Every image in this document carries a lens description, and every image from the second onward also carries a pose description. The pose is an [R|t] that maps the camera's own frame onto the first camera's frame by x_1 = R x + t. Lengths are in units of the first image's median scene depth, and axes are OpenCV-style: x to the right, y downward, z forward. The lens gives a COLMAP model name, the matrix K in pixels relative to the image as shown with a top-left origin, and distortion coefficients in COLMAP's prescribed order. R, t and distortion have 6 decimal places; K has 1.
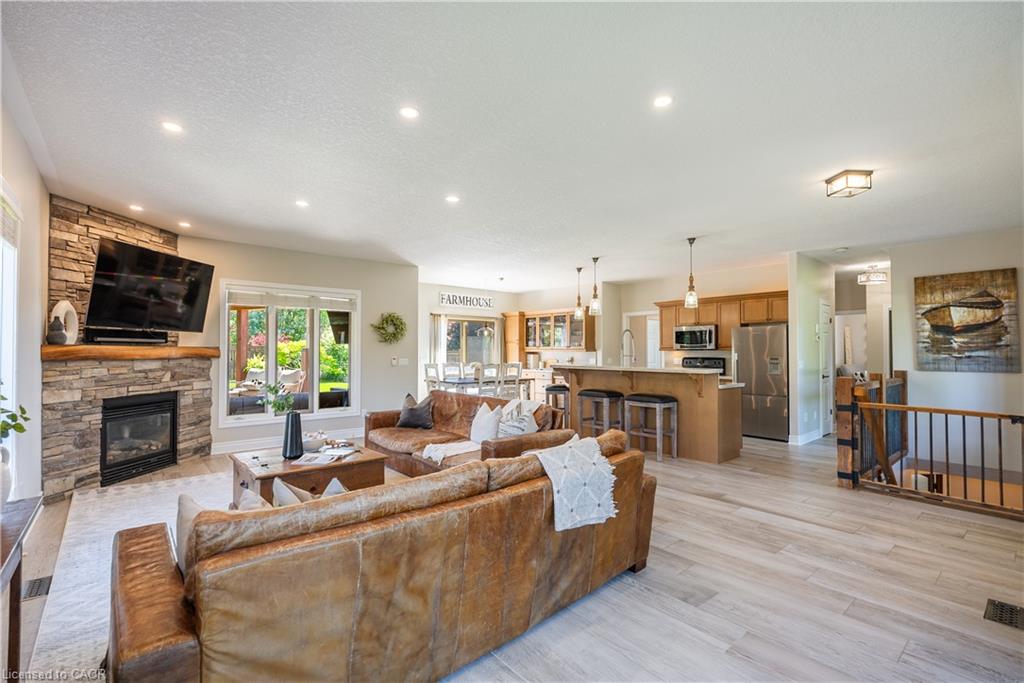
lens RADIAL K [[458.6, 0, 526.1], [0, 458.6, 342.3], [0, 0, 1]] dist [0.000830, -0.000013]
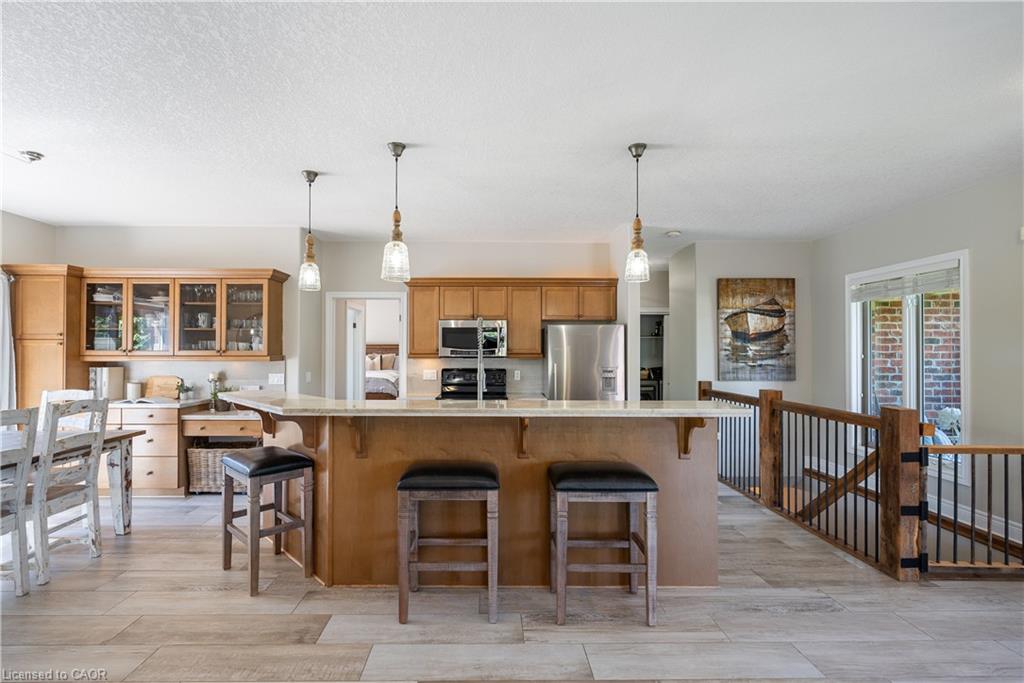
lens RADIAL K [[458.6, 0, 495.6], [0, 458.6, 345.3], [0, 0, 1]] dist [0.000830, -0.000013]
pose [[0.657882, 0.010577, 0.753046, -0.126900], [-0.016654, 0.999861, 0.000506, -0.002212], [-0.752937, -0.012874, 0.657967, 0.769351]]
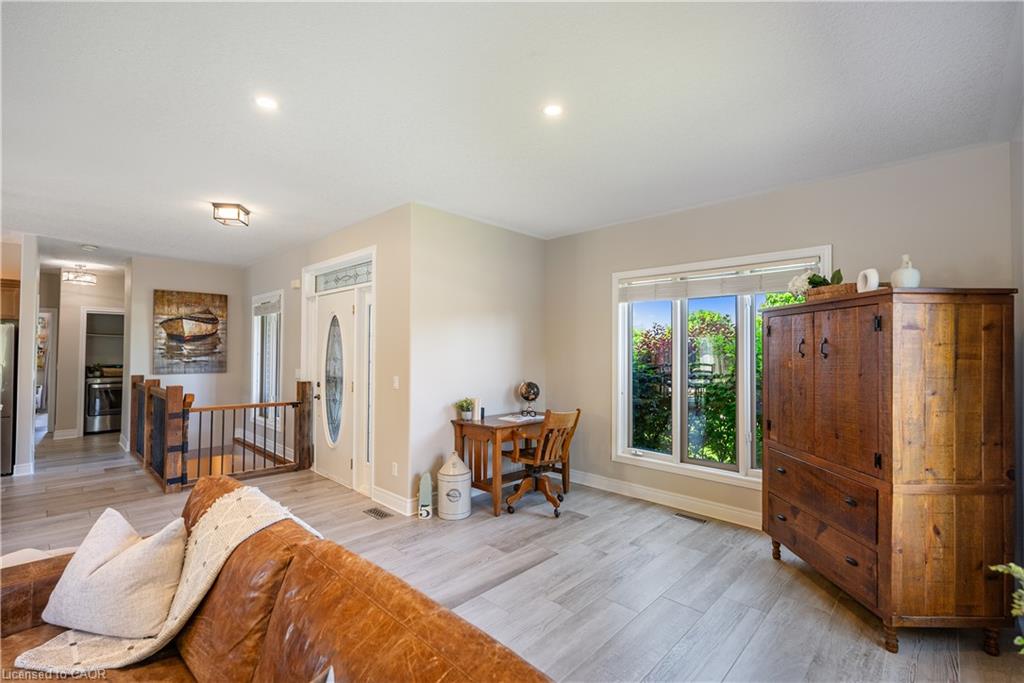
lens RADIAL K [[458.6, 0, 513.0], [0, 458.6, 338.4], [0, 0, 1]] dist [0.000830, -0.000013]
pose [[-0.085177, 0.028494, 0.995958, -0.321208], [-0.021878, 0.999296, -0.030461, -0.010528], [-0.996126, -0.024384, -0.084494, 0.253675]]
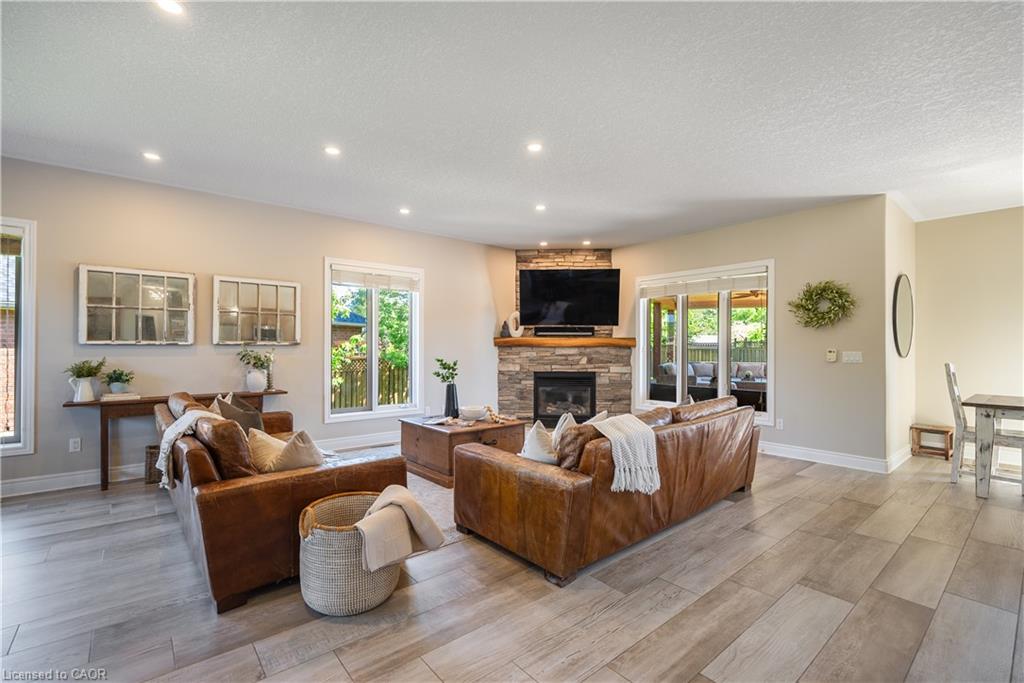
lens RADIAL K [[458.6, 0, 509.8], [0, 458.6, 343.2], [0, 0, 1]] dist [0.000830, -0.000013]
pose [[-0.032911, -0.007753, -0.999428, 0.465890], [0.015857, 0.999840, -0.008278, 0.027801], [0.999332, -0.016121, -0.032783, 0.702447]]
